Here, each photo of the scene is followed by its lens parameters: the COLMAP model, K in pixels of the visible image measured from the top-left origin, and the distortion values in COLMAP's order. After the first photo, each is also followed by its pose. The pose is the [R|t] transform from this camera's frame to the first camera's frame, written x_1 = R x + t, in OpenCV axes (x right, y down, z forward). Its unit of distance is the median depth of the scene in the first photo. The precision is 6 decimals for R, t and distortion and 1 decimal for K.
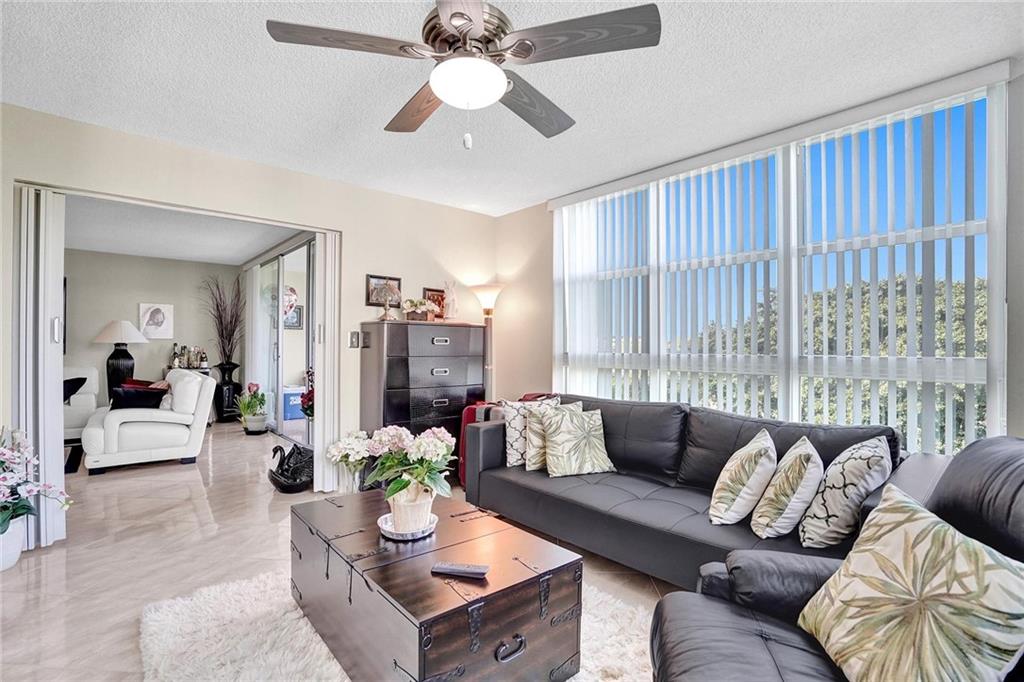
lens RADIAL K [[479.9, 0, 511.3], [0, 479.9, 346.2], [0, 0, 1]] dist [-0.041962, 0.009489]
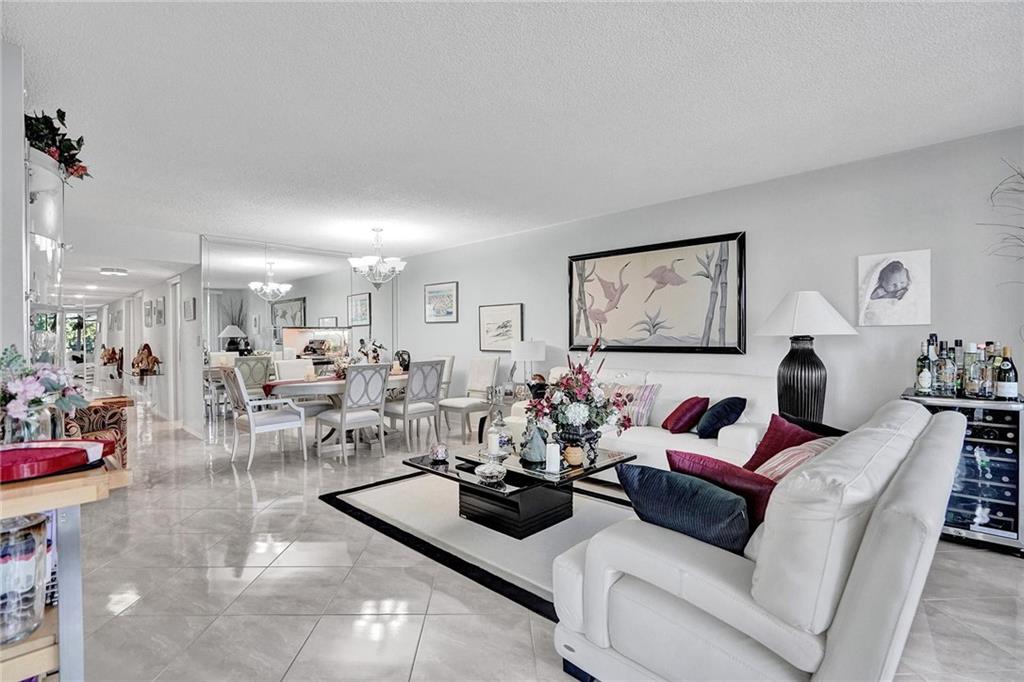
lens RADIAL K [[479.9, 0, 514.4], [0, 479.9, 347.0], [0, 0, 1]] dist [-0.041962, 0.009489]
pose [[0.094612, 0.010574, -0.995458, -0.321493], [0.011060, 0.999871, 0.011672, -0.004017], [0.995453, -0.012114, 0.094483, 0.579961]]
